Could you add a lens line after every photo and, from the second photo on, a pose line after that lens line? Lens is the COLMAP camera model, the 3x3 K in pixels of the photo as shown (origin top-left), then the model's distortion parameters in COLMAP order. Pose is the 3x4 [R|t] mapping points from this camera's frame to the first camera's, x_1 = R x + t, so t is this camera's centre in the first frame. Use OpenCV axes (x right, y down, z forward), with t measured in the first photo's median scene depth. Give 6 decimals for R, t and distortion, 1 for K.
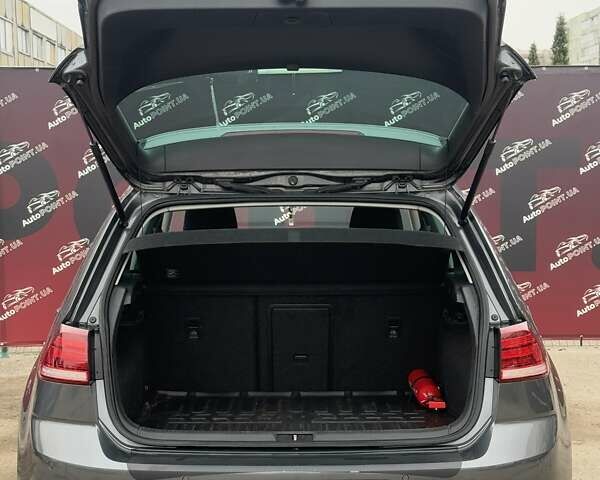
lens RADIAL K [[1107.8, 0, 299.6], [0, 1107.8, 300.7], [0, 0, 1]] dist [0.230751, -0.056468]
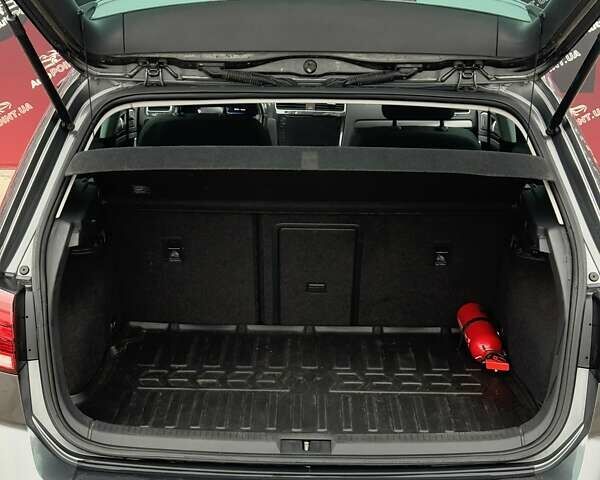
lens RADIAL K [[1128.9, 0, 299.9], [0, 1128.9, 289.2], [0, 0, 1]] dist [0.201729, 0.146227]
pose [[0.999762, 0.018388, -0.011769, -0.001399], [-0.015880, 0.982423, 0.185991, -0.103683], [0.014982, -0.185760, 0.982481, 0.275196]]
